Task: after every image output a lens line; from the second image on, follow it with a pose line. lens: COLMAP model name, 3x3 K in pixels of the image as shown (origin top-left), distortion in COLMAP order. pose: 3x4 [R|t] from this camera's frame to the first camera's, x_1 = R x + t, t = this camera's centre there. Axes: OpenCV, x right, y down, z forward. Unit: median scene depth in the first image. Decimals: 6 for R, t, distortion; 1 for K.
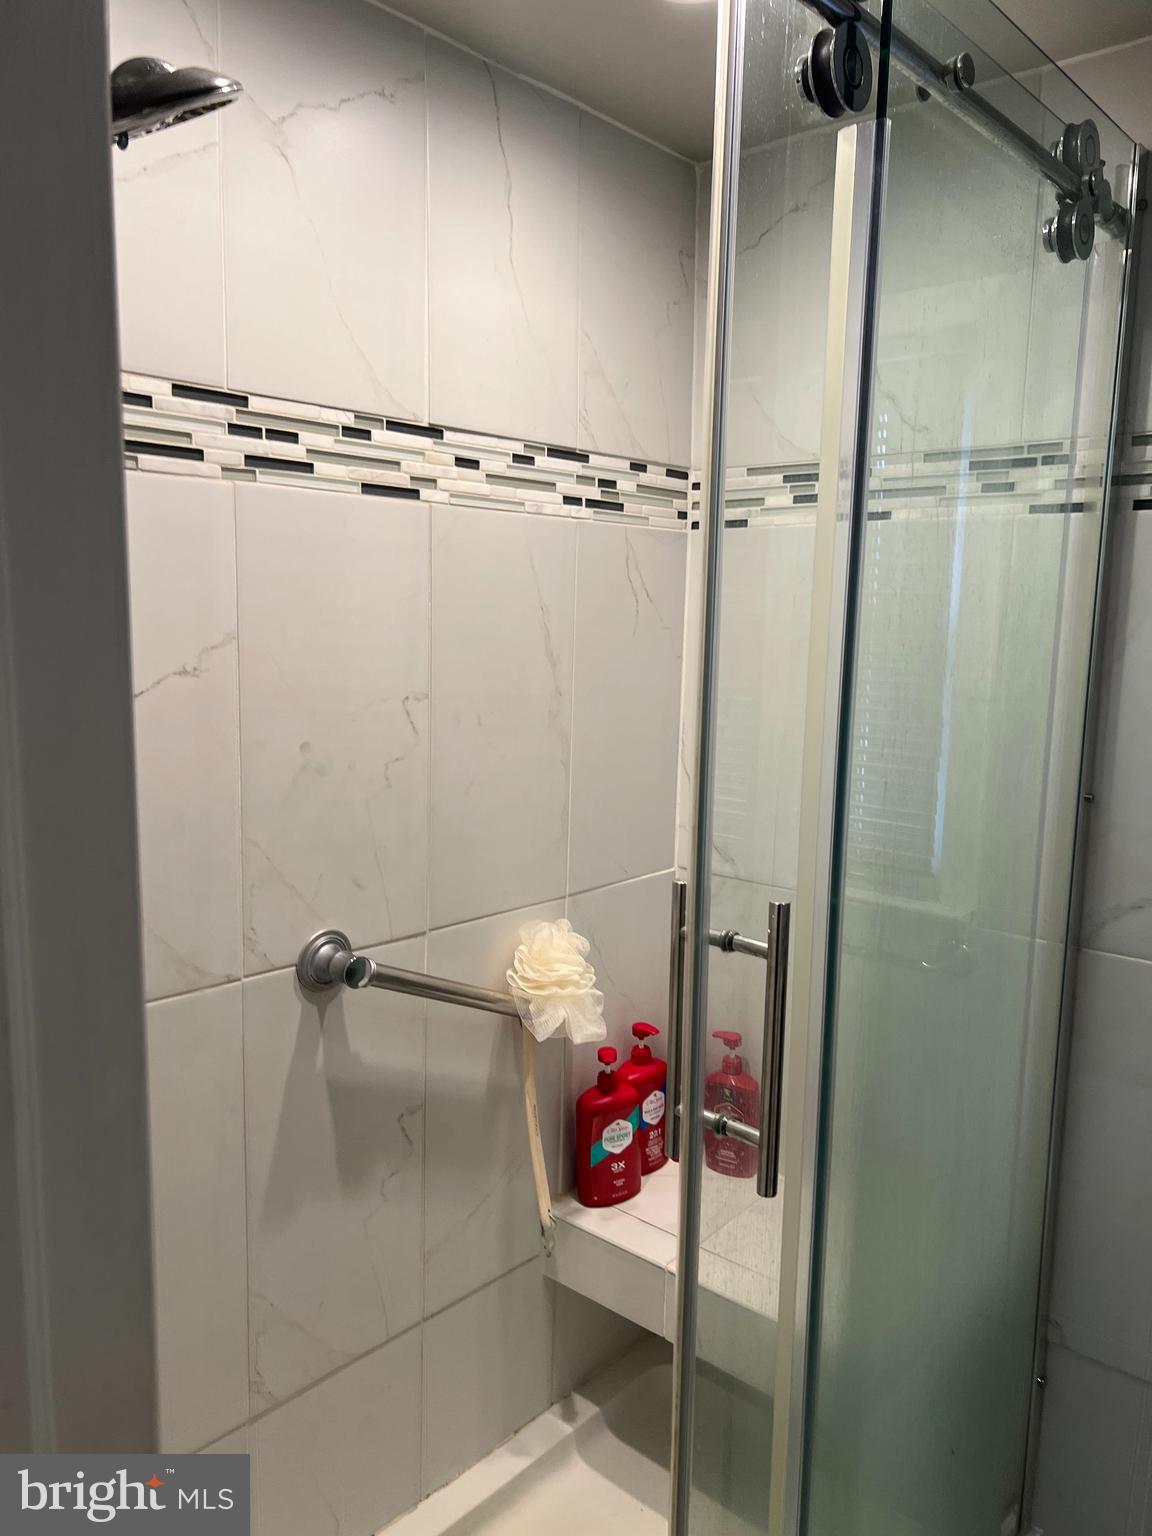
lens RADIAL K [[1149.2, 0, 576.4], [0, 1149.2, 779.3], [0, 0, 1]] dist [0.003834, -0.001124]
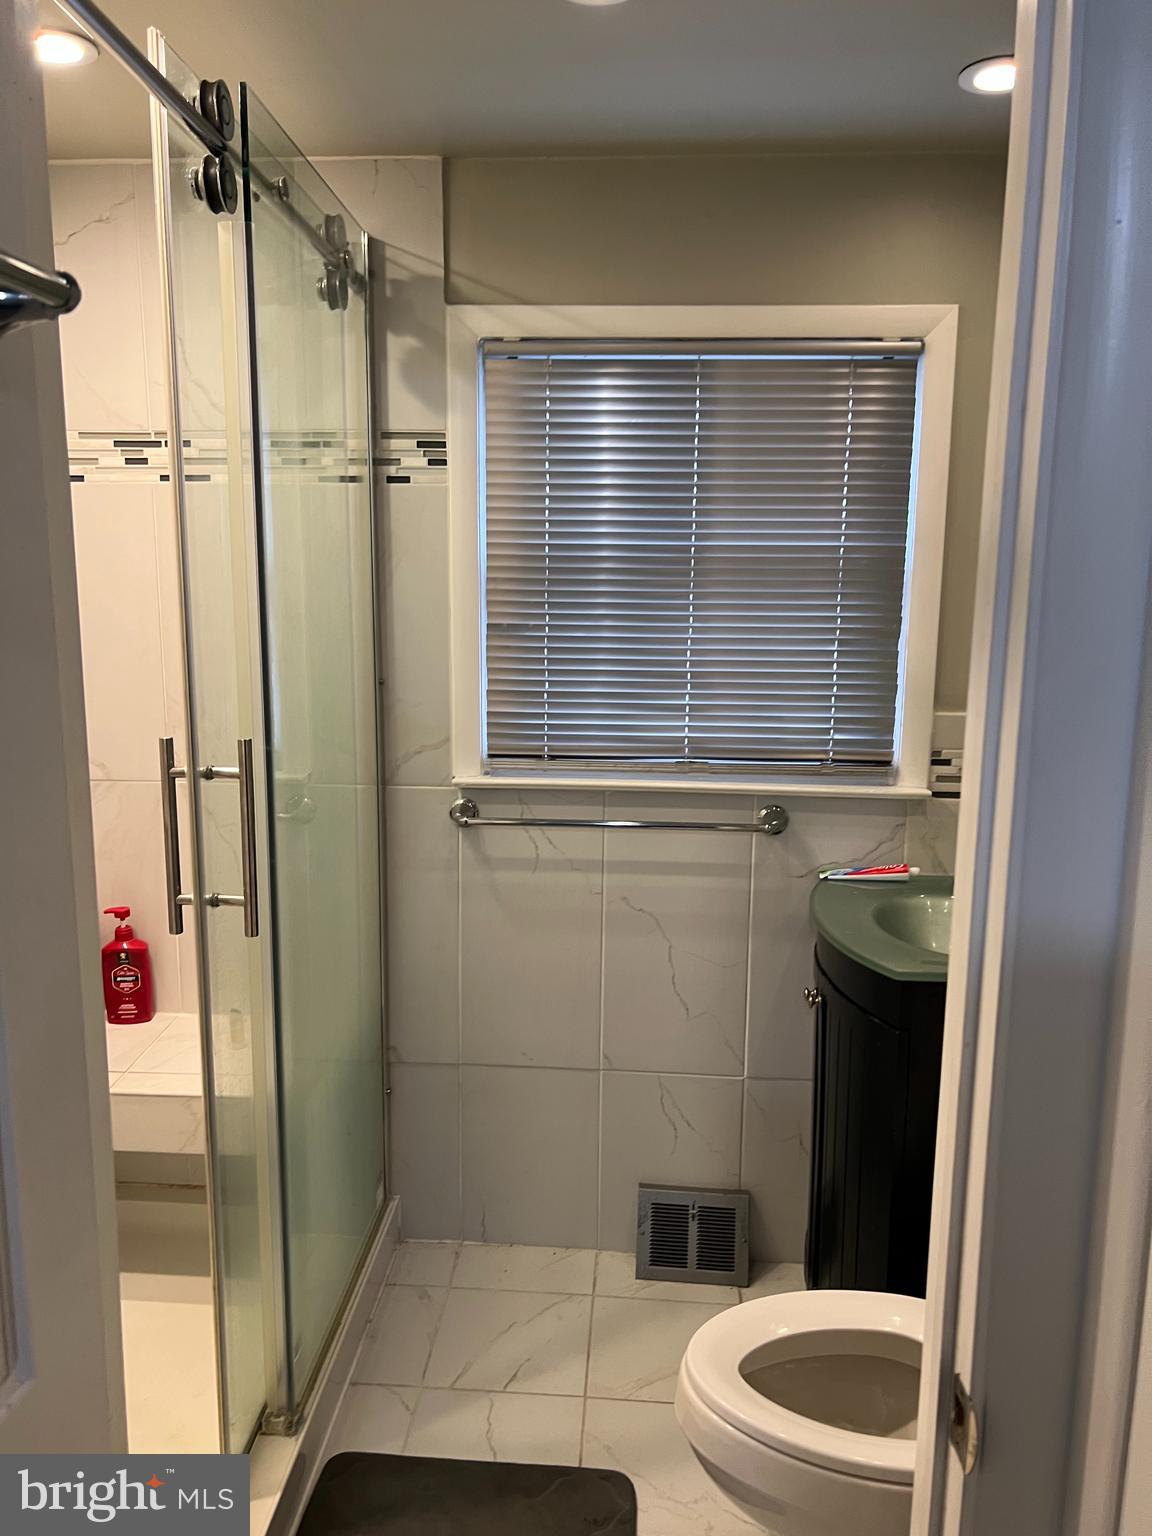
lens RADIAL K [[1149.2, 0, 576.7], [0, 1149.2, 766.8], [0, 0, 1]] dist [0.003834, -0.001124]
pose [[0.778515, -0.112569, 0.617448, -0.280471], [0.095543, 0.993574, 0.060675, 0.061832], [-0.620311, 0.011756, 0.784268, -0.304817]]
